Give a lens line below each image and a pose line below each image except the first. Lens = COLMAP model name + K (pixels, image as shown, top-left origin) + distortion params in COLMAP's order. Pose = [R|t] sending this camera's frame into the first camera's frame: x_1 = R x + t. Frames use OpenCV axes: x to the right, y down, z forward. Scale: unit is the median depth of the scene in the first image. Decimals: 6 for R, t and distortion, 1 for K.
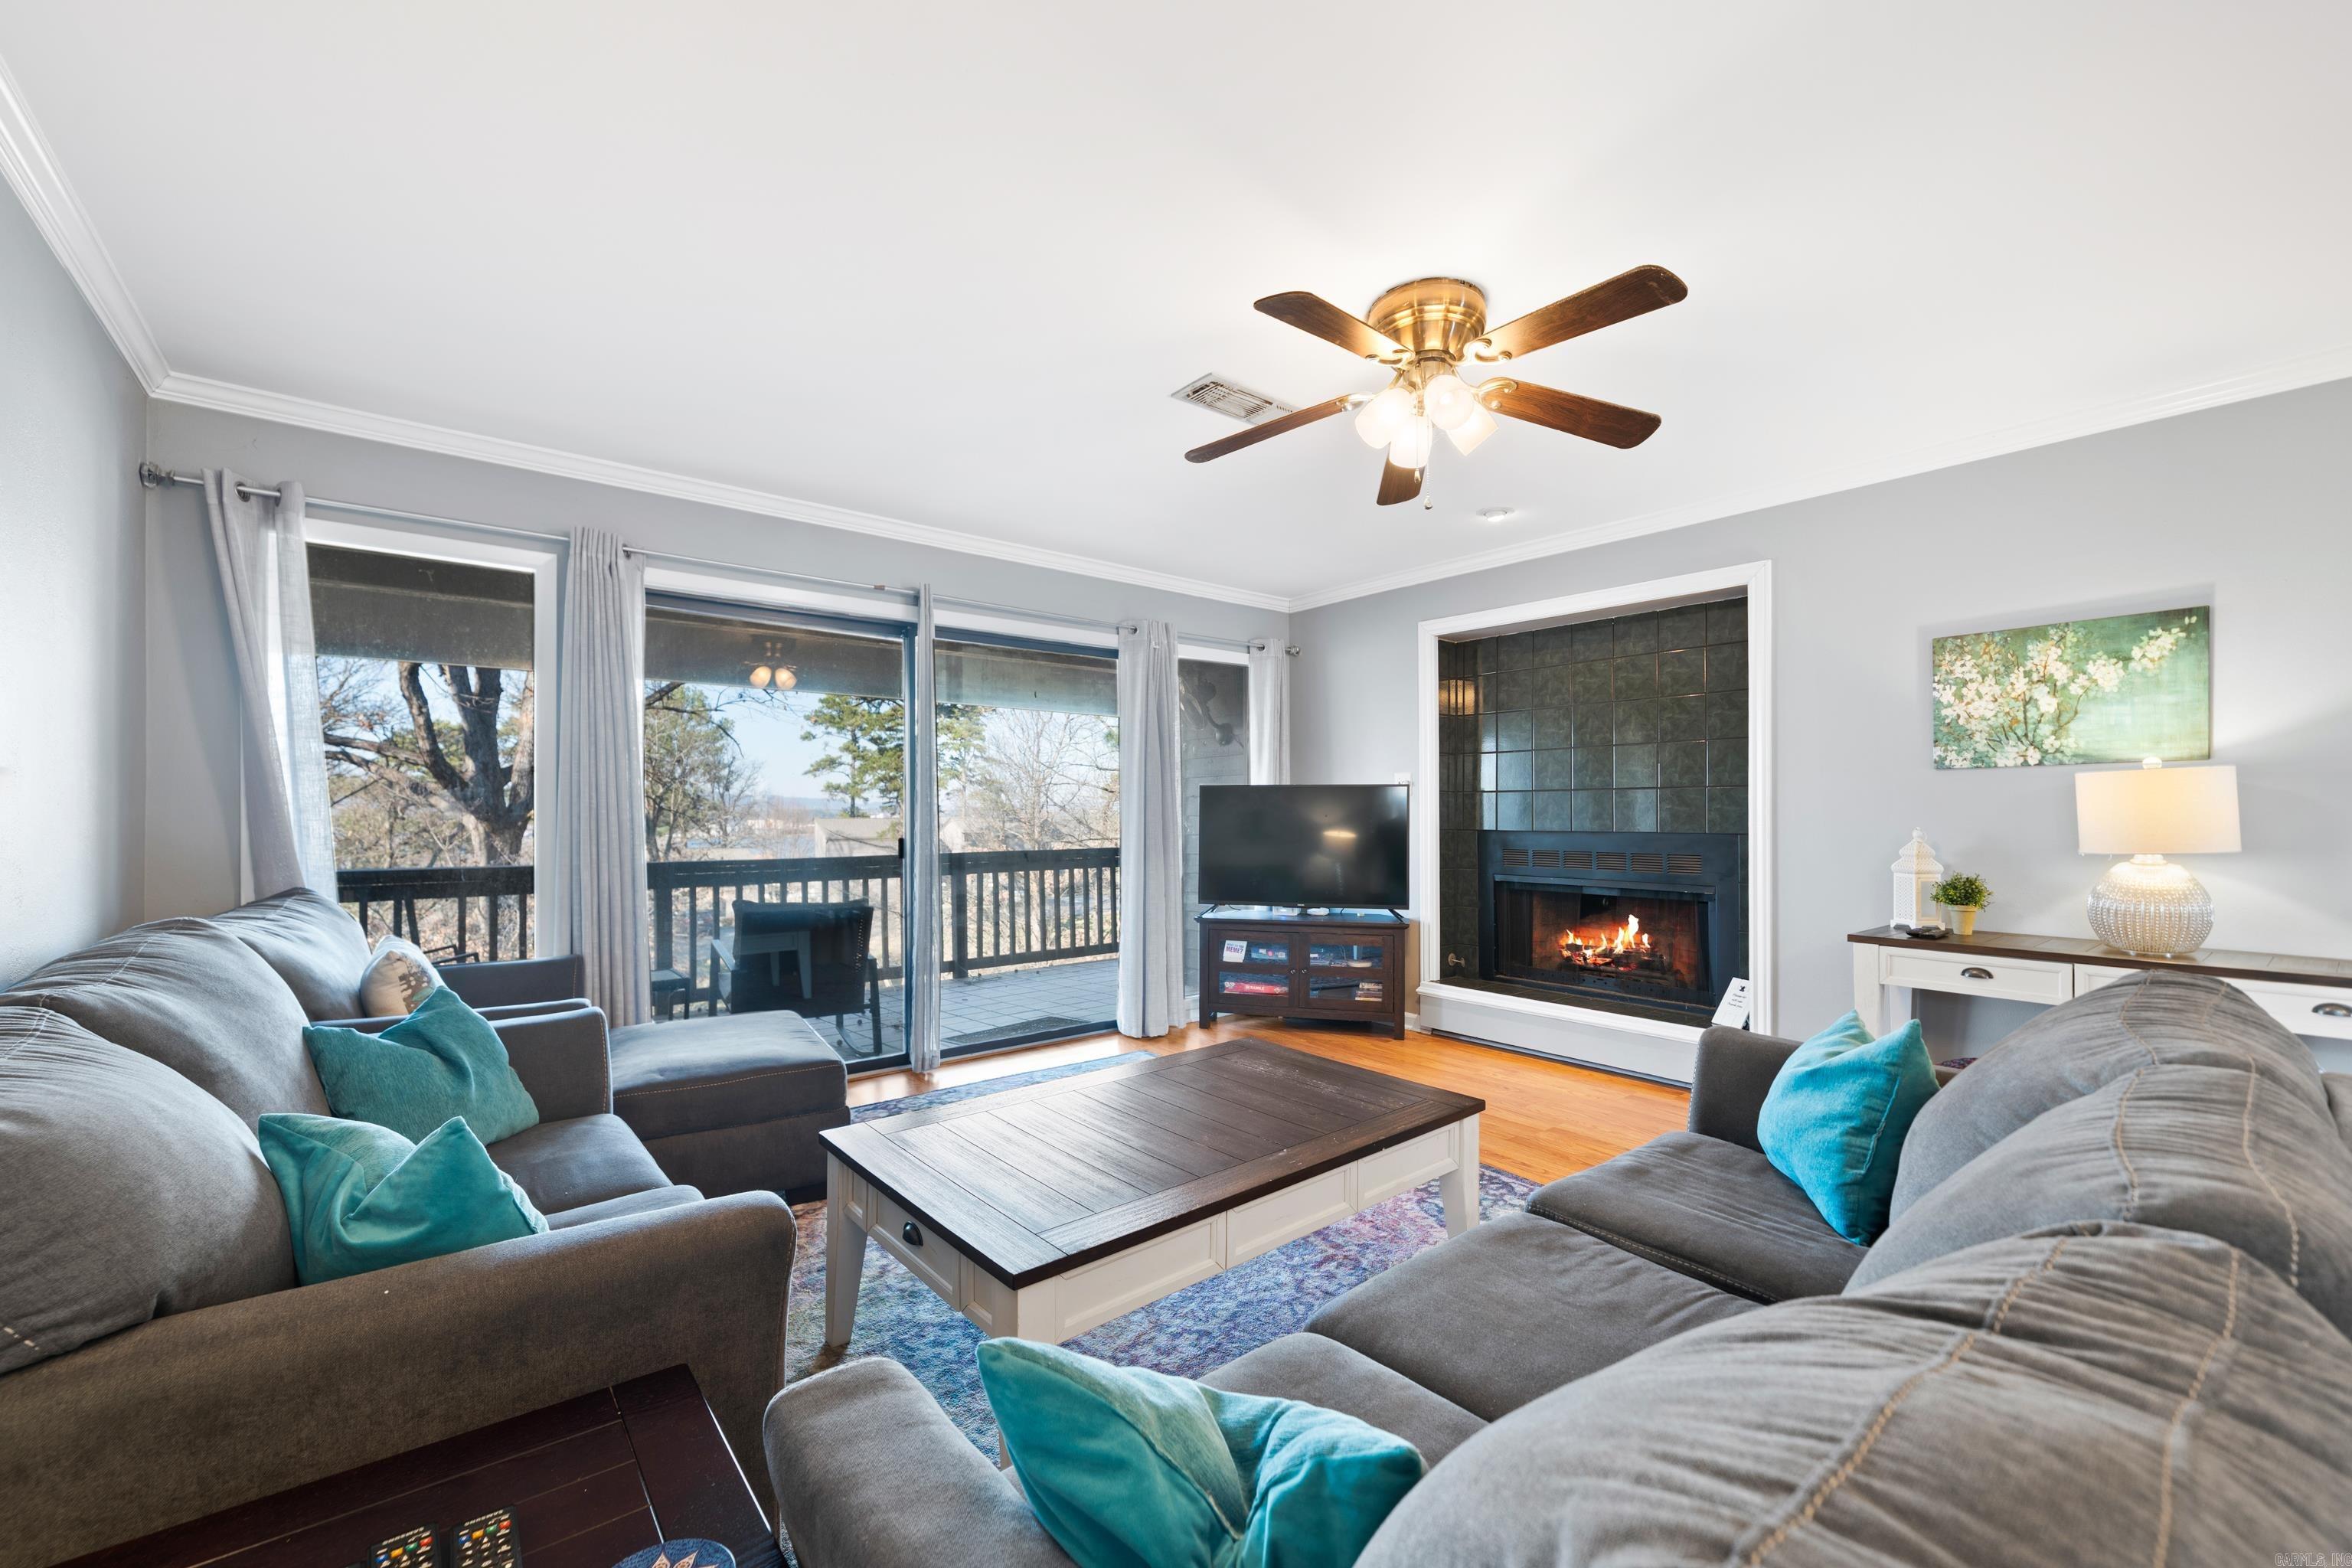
lens RADIAL K [[942.5, 0, 1197.5], [0, 942.5, 808.1], [0, 0, 1]] dist [0.002987, 0.000290]
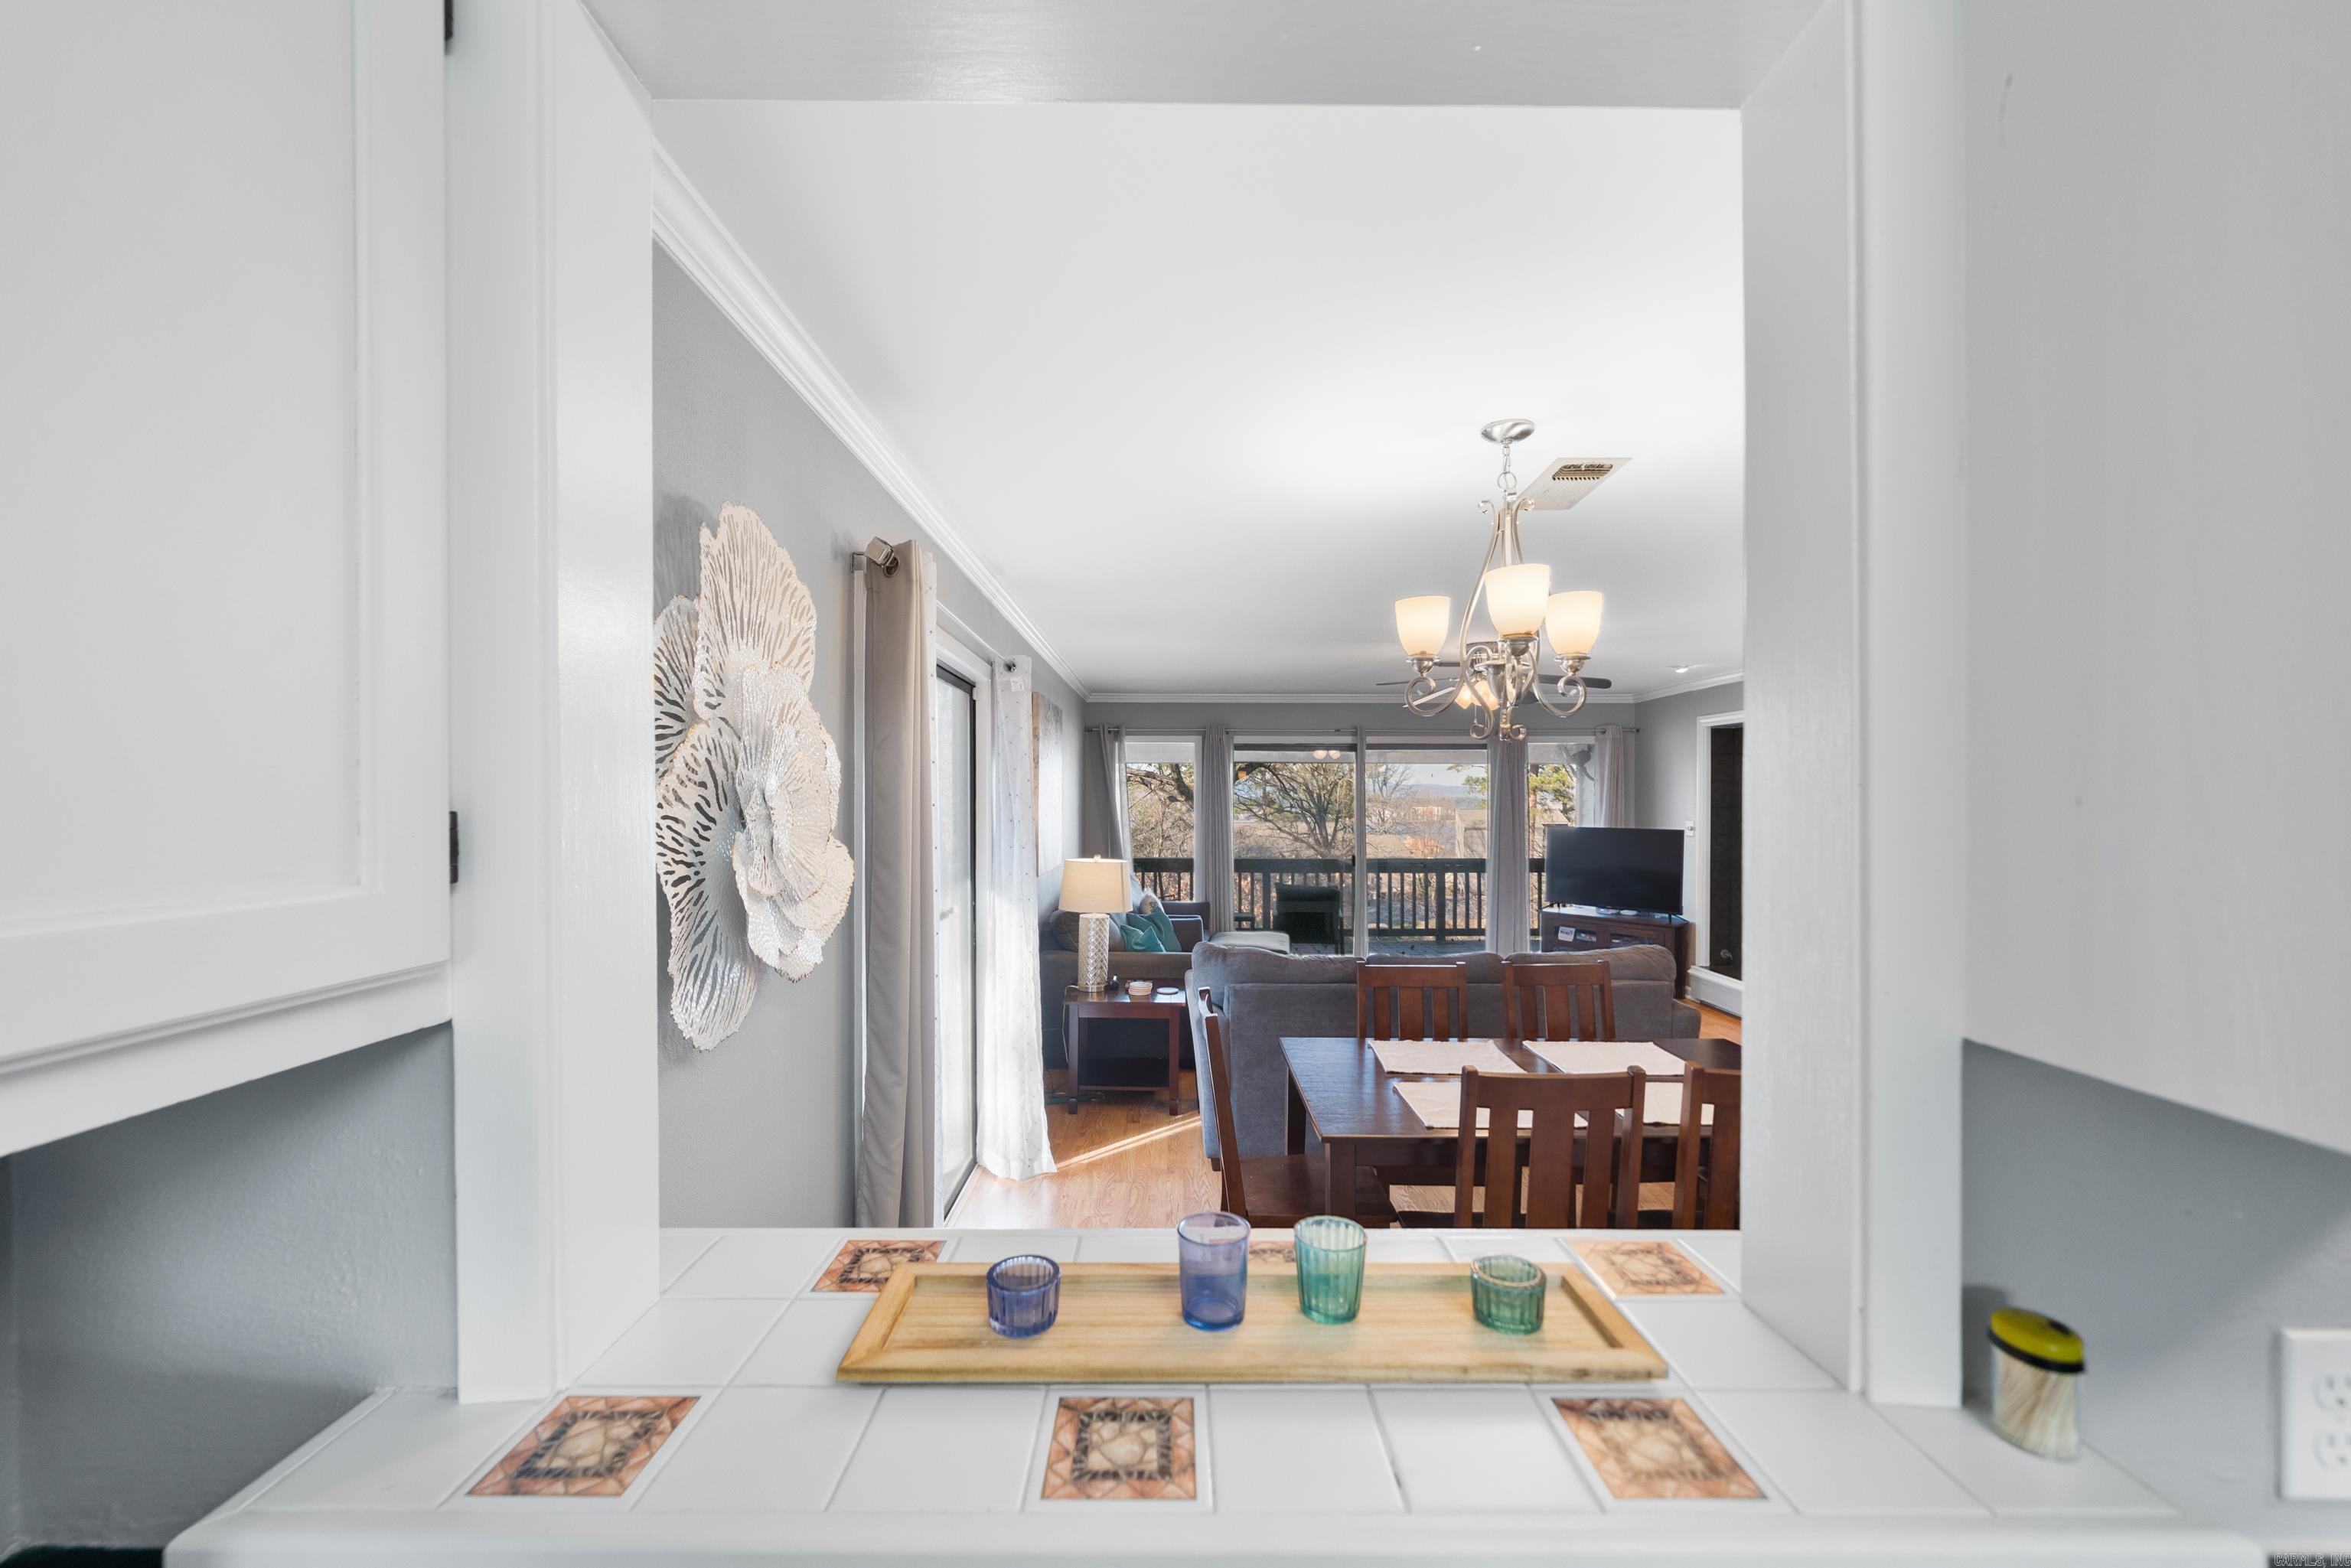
lens RADIAL K [[910.4, 0, 1201.5], [0, 910.4, 817.5], [0, 0, 1]] dist [-0.002397, -0.000293]
pose [[0.785786, 0.019703, -0.618185, 0.721673], [-0.007325, 0.999719, 0.022554, -0.099349], [0.618455, -0.013194, 0.785709, -0.786740]]
